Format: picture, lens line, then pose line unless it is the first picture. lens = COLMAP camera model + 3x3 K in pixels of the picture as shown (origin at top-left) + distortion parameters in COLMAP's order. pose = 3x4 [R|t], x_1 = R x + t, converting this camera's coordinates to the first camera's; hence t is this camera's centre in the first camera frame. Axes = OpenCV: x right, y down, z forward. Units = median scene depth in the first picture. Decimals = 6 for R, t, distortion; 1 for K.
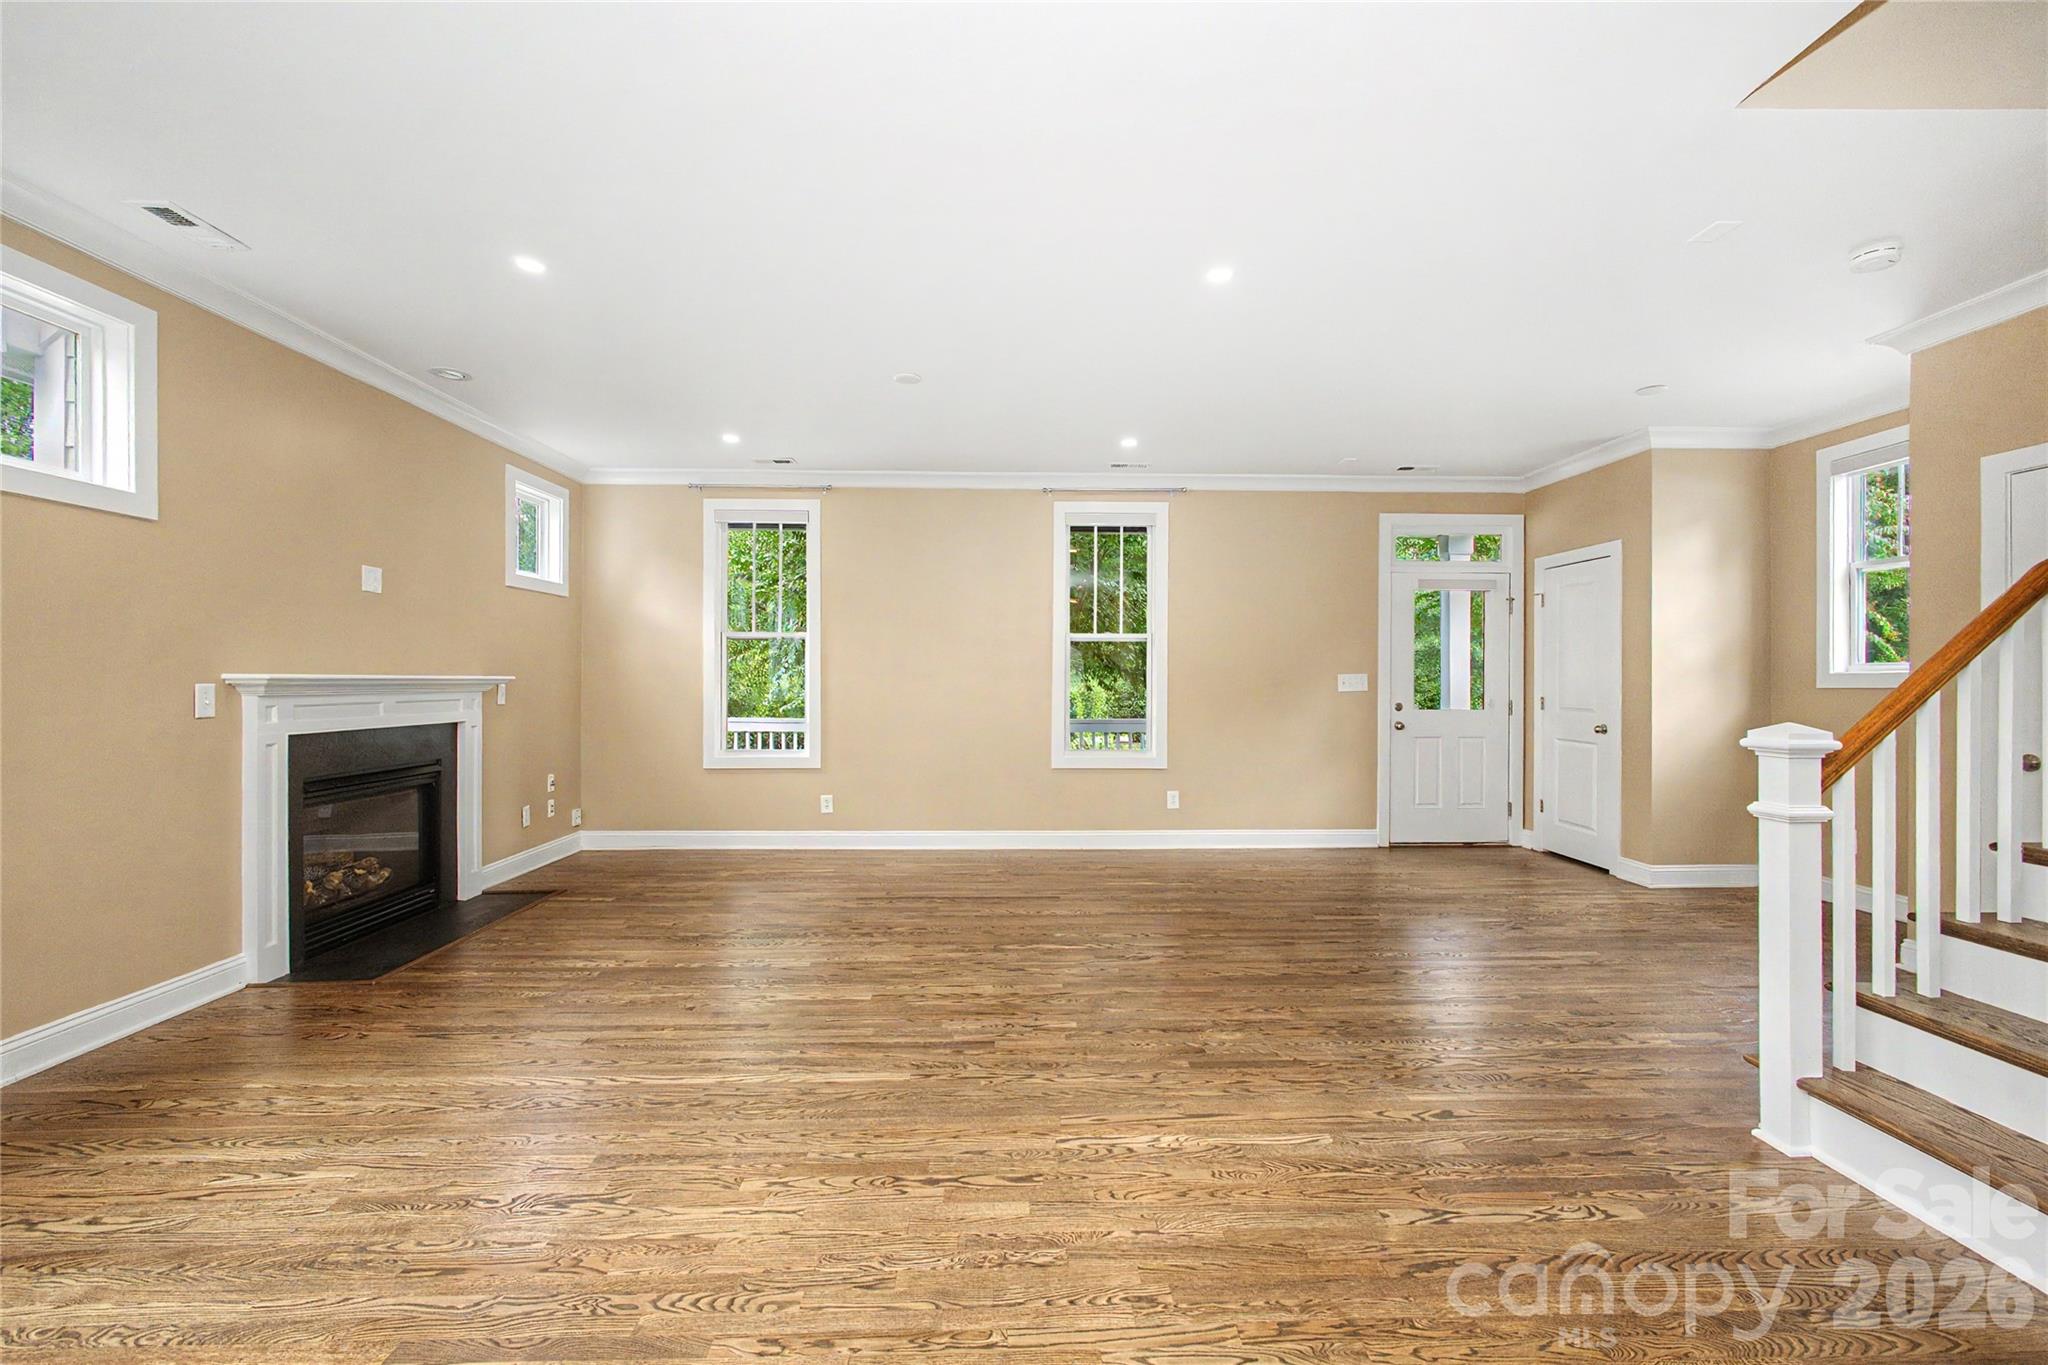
lens RADIAL K [[879.1, 0, 1026.8], [0, 879.1, 680.5], [0, 0, 1]] dist [-0.012626, 0.005989]
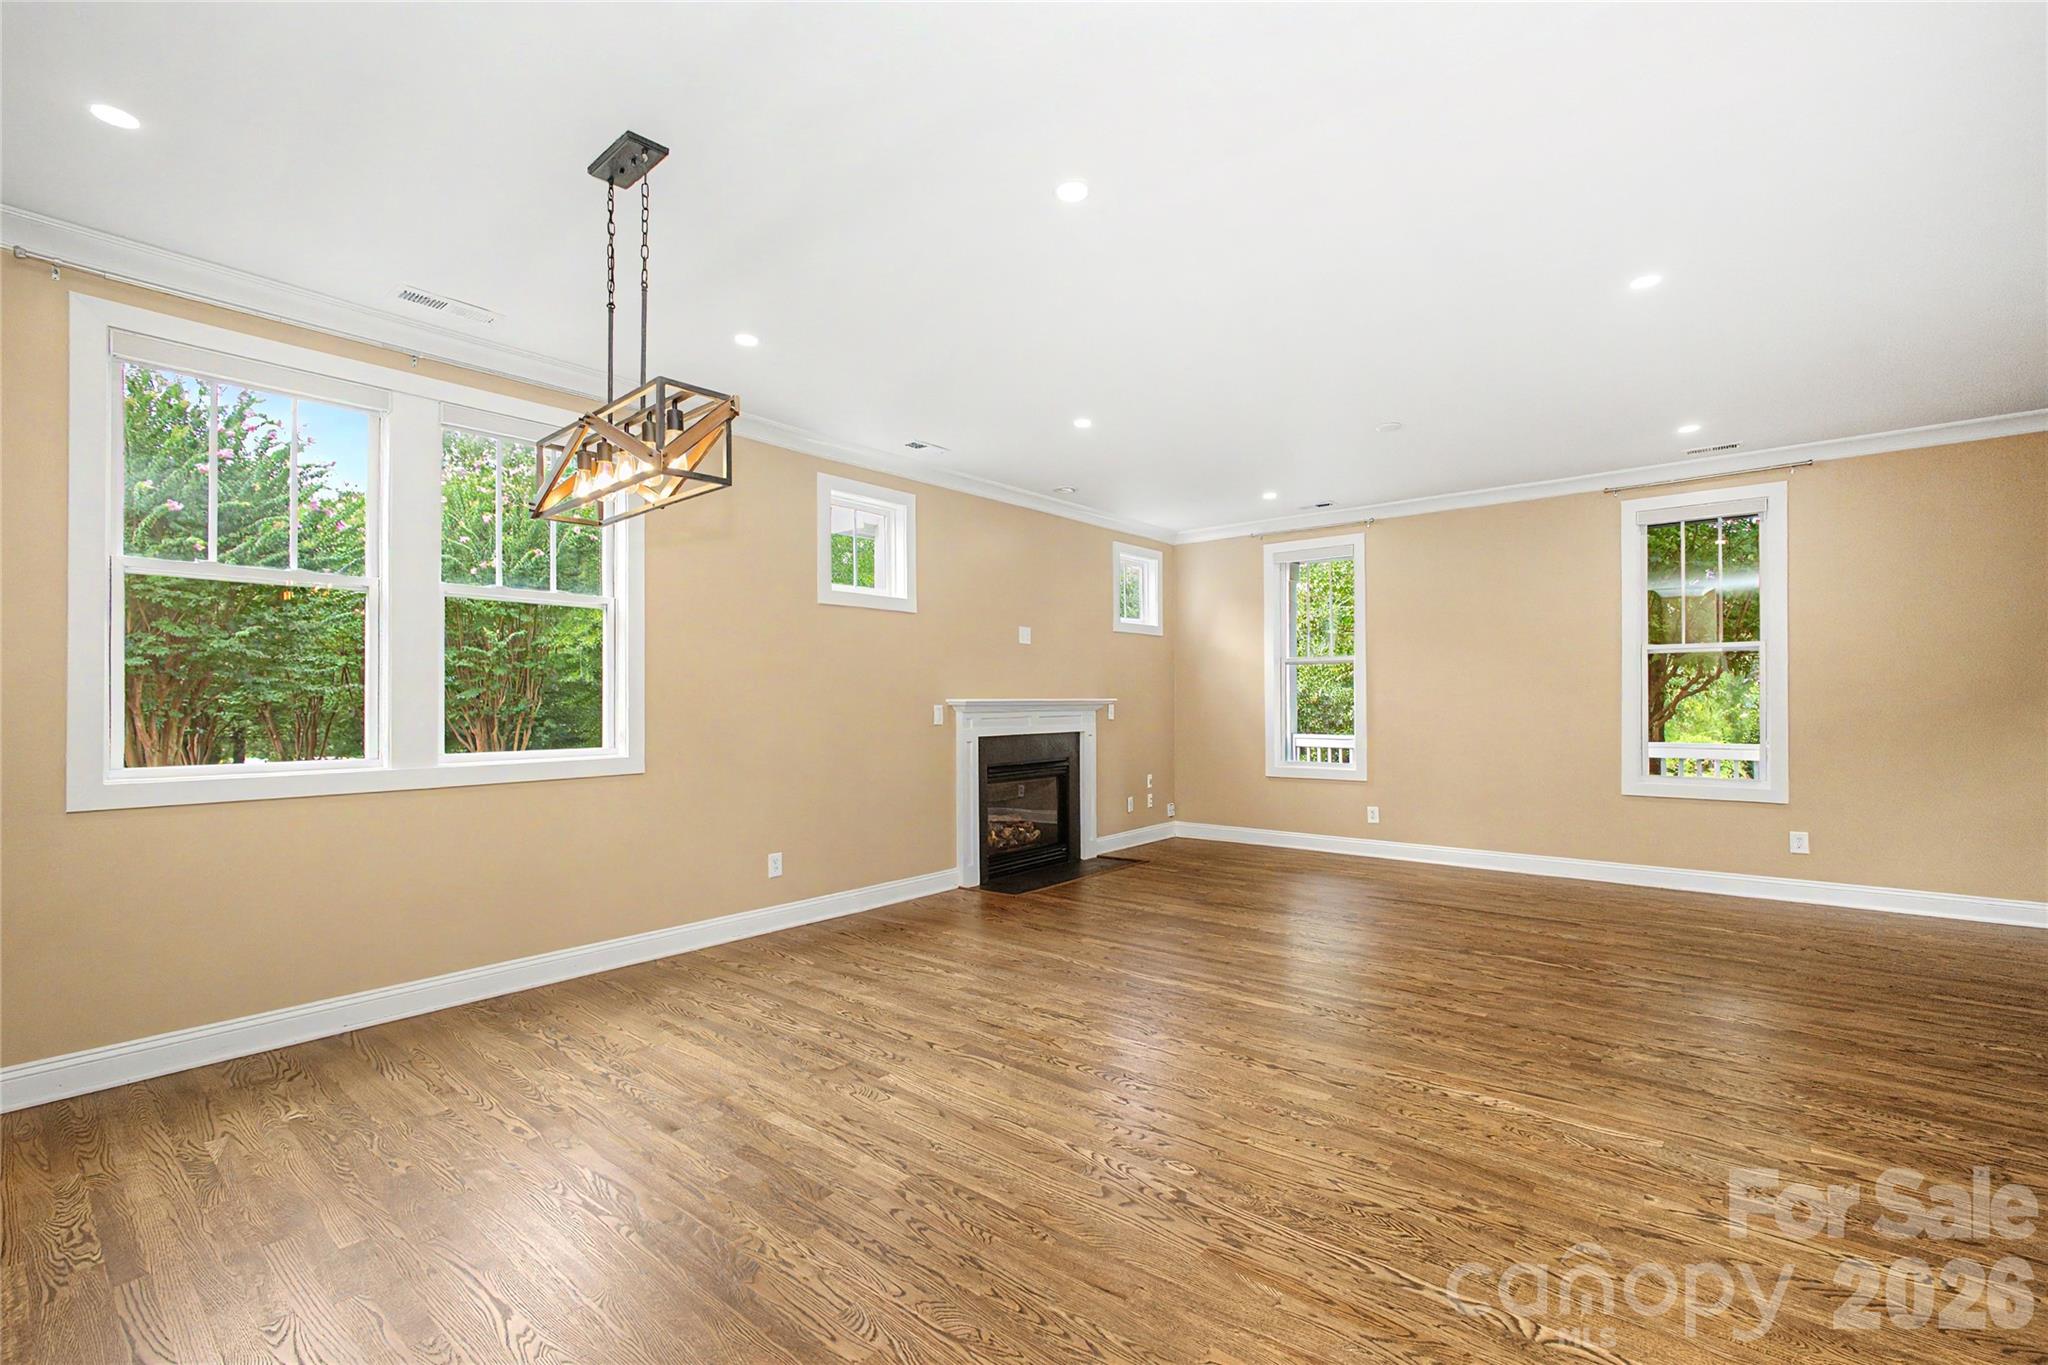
lens RADIAL K [[893.8, 0, 1021.0], [0, 893.8, 694.2], [0, 0, 1]] dist [-0.013764, 0.006282]
pose [[0.745741, -0.012217, -0.666124, 0.320414], [0.007874, 0.999924, -0.009524, 0.000004], [0.666189, 0.001857, 0.745780, -0.181601]]
